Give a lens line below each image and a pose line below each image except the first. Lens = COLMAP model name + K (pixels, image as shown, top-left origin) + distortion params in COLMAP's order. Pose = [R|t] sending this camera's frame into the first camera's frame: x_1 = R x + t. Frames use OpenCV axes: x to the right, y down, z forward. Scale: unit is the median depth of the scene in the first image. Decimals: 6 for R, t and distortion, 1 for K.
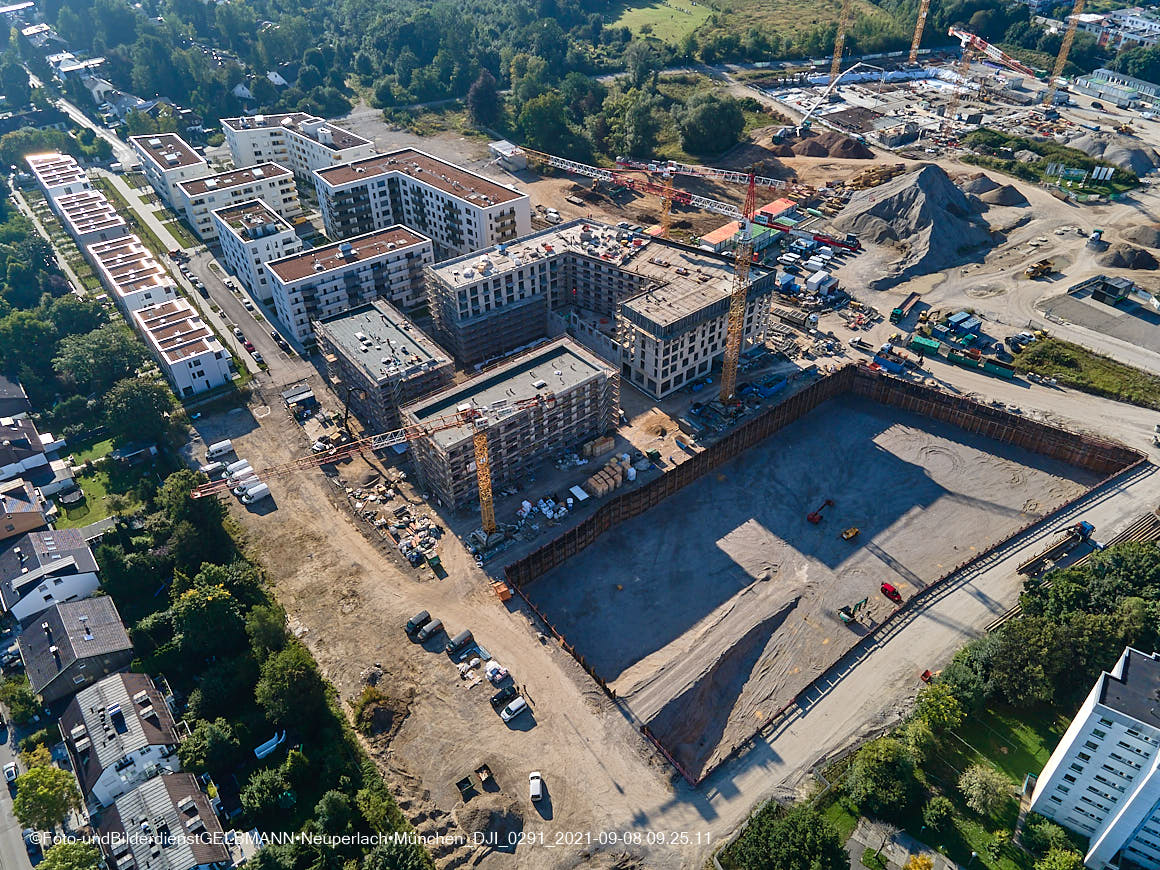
lens RADIAL K [[843.6, 0, 578.8], [0, 843.6, 432.7], [0, 0, 1]] dist [0.022381, 0.032309]
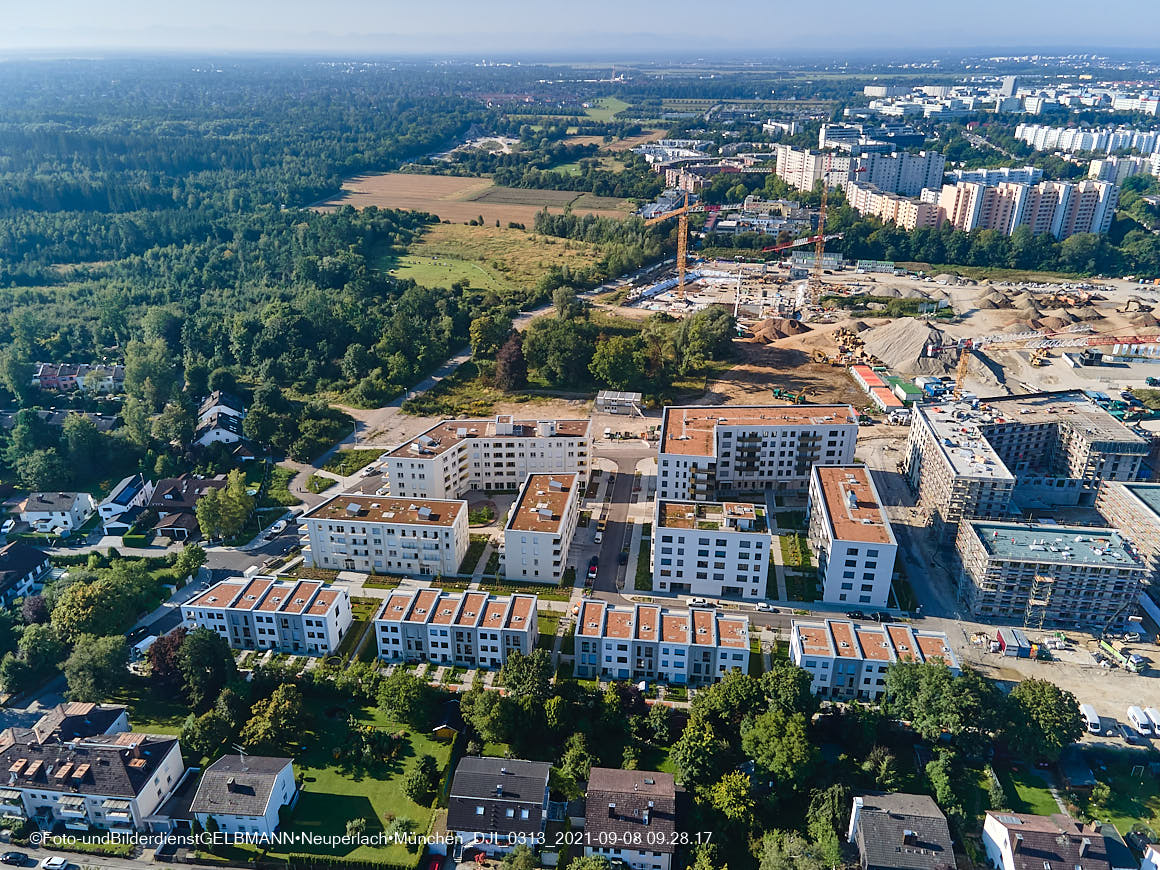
lens RADIAL K [[843.6, 0, 578.8], [0, 843.6, 432.7], [0, 0, 1]] dist [0.022381, 0.032309]
pose [[0.690627, -0.283249, 0.665435, -1.222330], [0.442940, 0.893012, -0.079589, -0.383629], [-0.571697, 0.349714, 0.742201, 0.516307]]
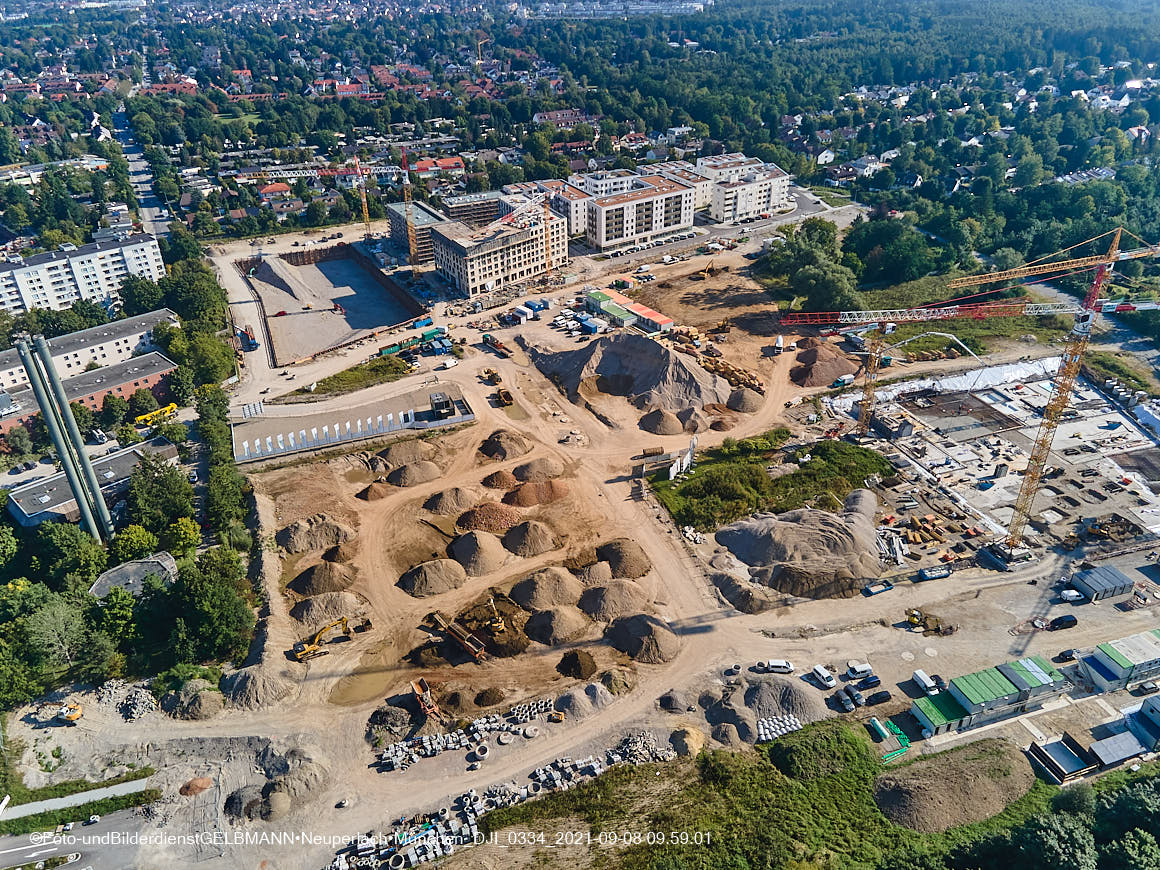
lens RADIAL K [[843.6, 0, 578.8], [0, 843.6, 432.7], [0, 0, 1]] dist [0.022381, 0.032309]
pose [[-0.168234, 0.502444, -0.848085, 1.812544], [-0.603739, 0.627581, 0.491571, -0.930436], [0.779229, 0.594720, 0.197764, 1.097559]]
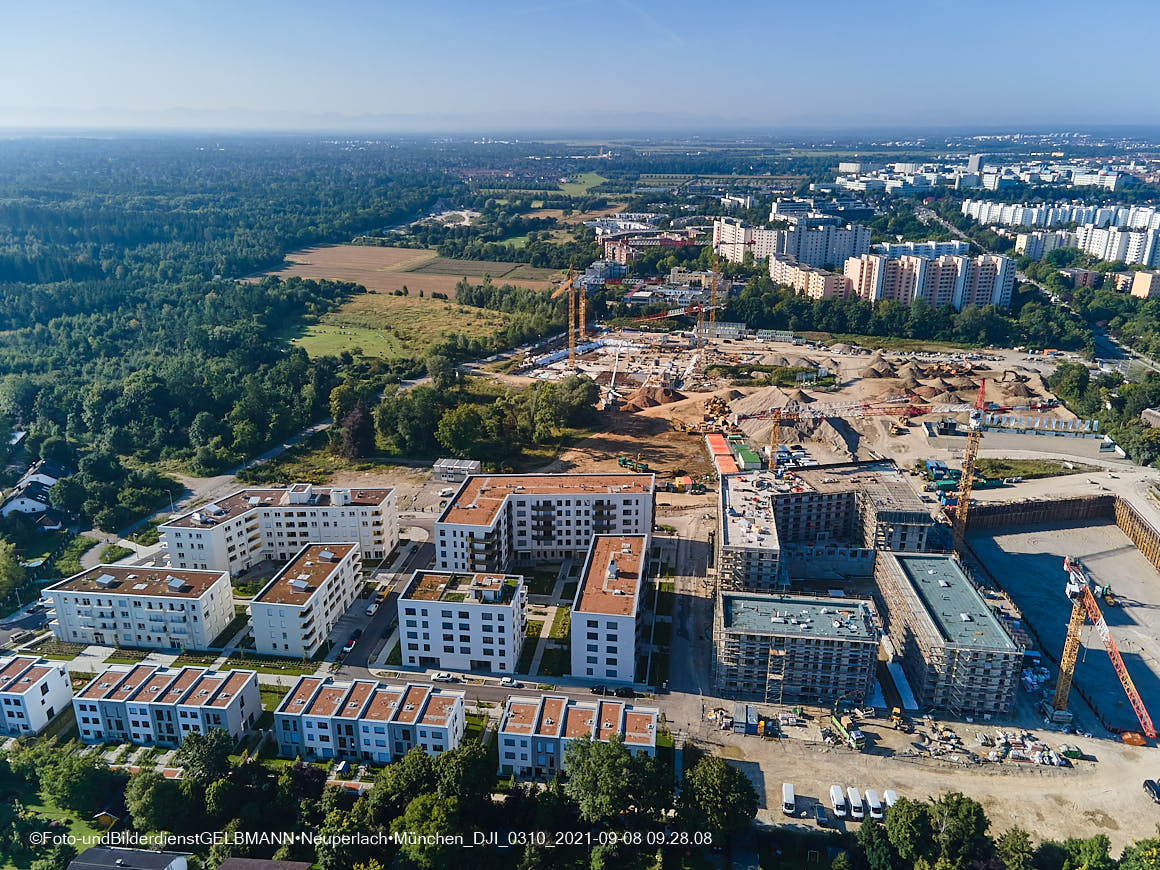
lens RADIAL K [[843.6, 0, 578.8], [0, 843.6, 432.7], [0, 0, 1]] dist [0.022381, 0.032309]
pose [[0.694387, -0.229573, 0.681999, -1.008500], [0.441470, 0.884341, -0.151804, -0.253119], [-0.568269, 0.406493, 0.715425, 0.345635]]
